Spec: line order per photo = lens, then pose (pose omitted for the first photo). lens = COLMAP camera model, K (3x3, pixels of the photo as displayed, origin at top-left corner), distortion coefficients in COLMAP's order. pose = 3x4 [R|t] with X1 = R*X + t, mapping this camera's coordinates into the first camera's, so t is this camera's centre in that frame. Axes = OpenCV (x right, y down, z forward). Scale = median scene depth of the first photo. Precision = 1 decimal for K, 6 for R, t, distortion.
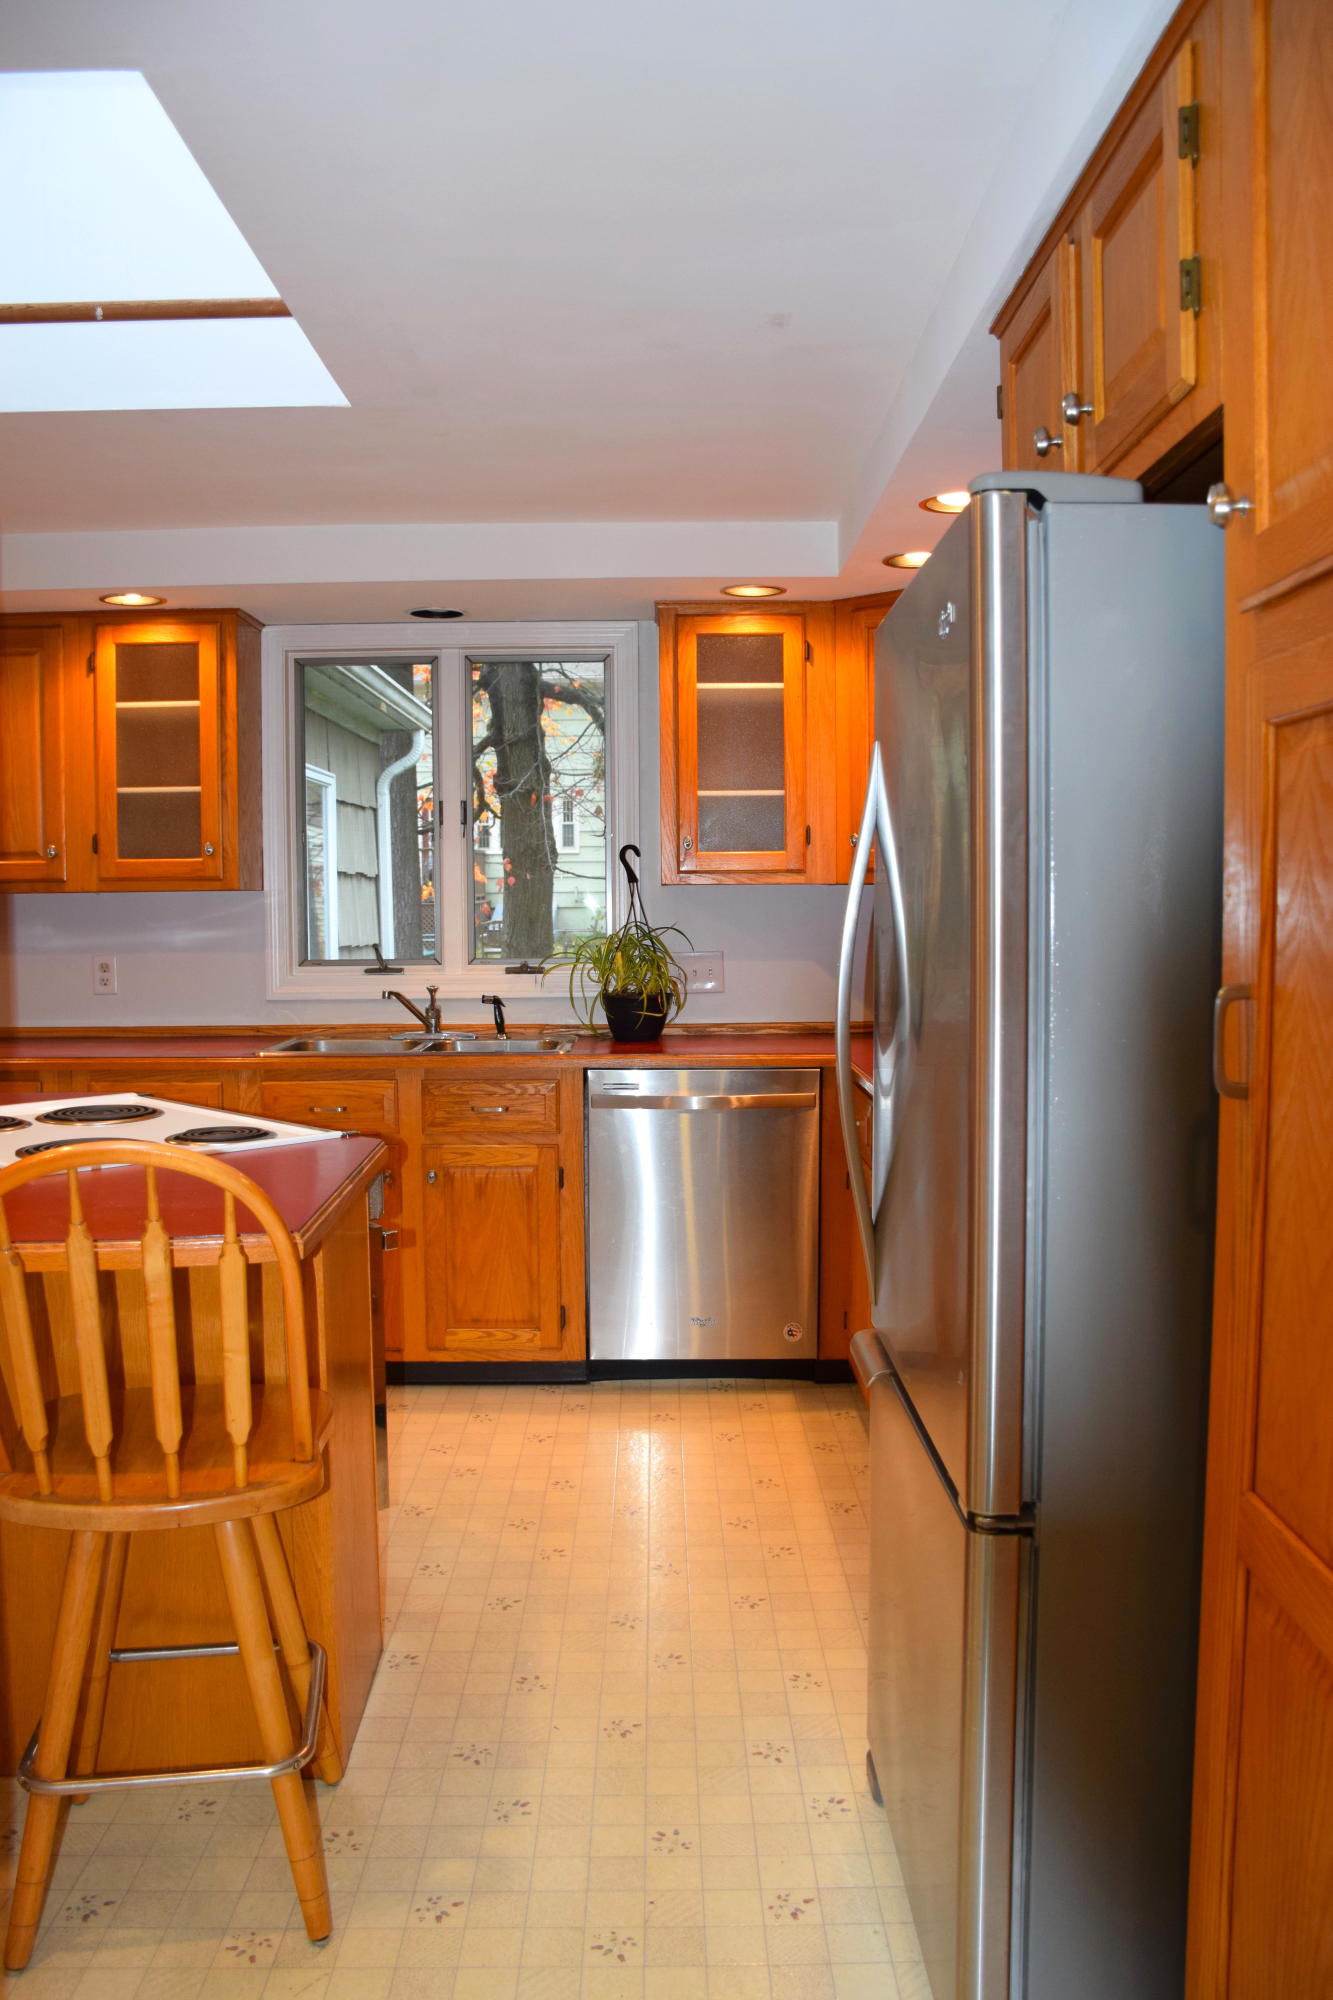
lens RADIAL K [[1567.4, 0, 666.5], [0, 1567.4, 1000.0], [0, 0, 1]] dist [-0.151743, 0.104040]
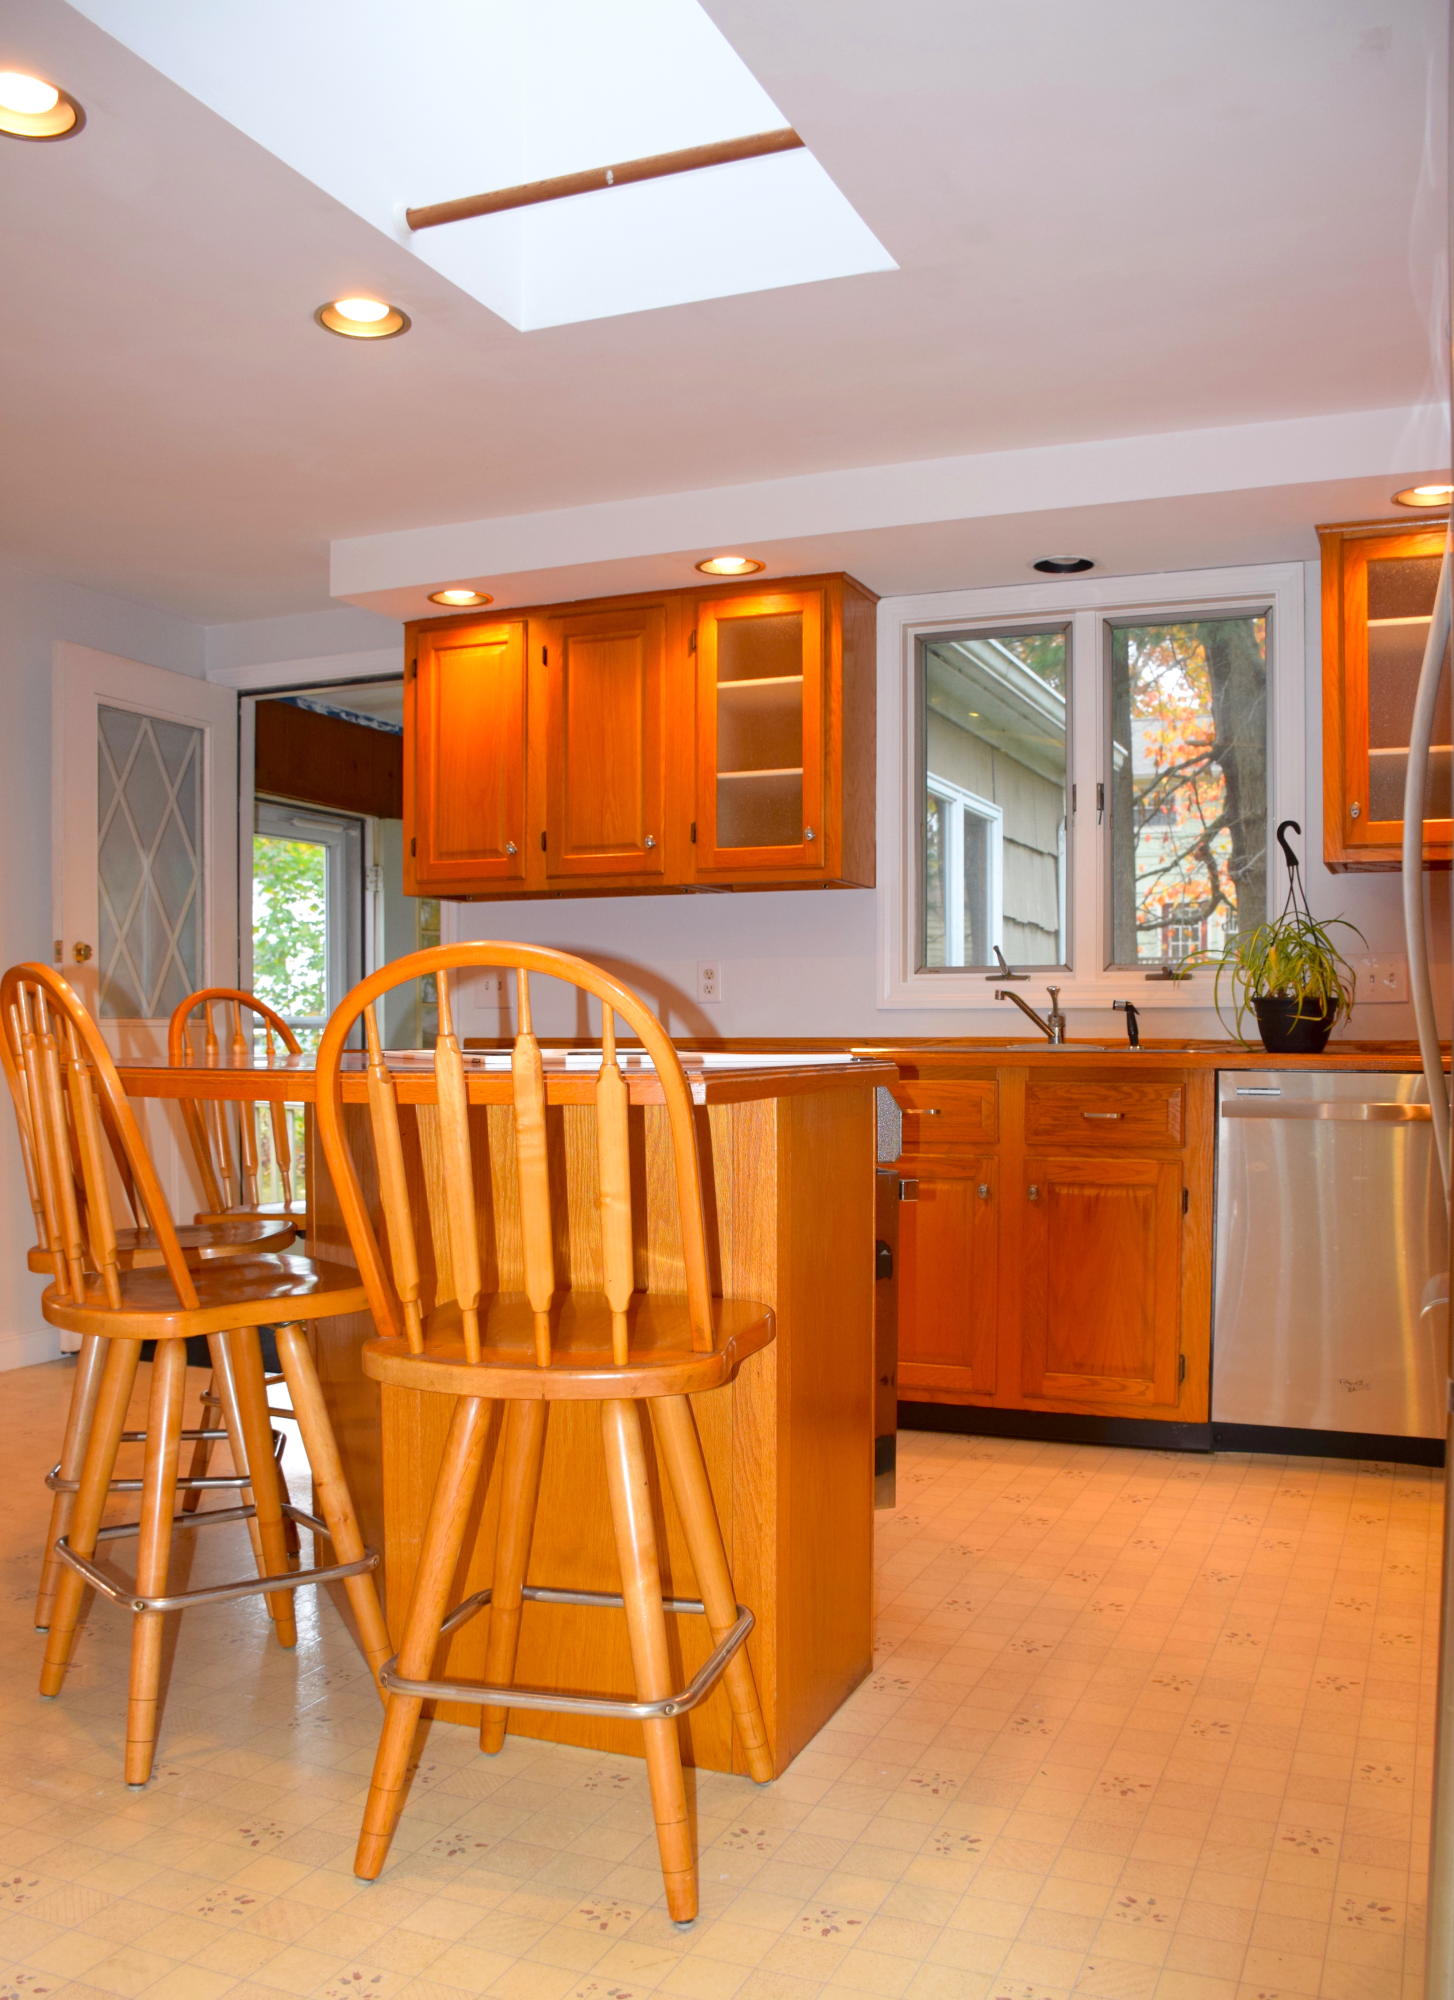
lens RADIAL K [[1713.4, 0, 725.2], [0, 1713.4, 1082.0], [0, 0, 1]] dist [-0.119589, 0.014784]
pose [[0.917936, 0.020690, -0.396190, 0.065629], [-0.031800, 0.999263, -0.021496, 0.076303], [0.395453, 0.032331, 0.917917, 0.058715]]
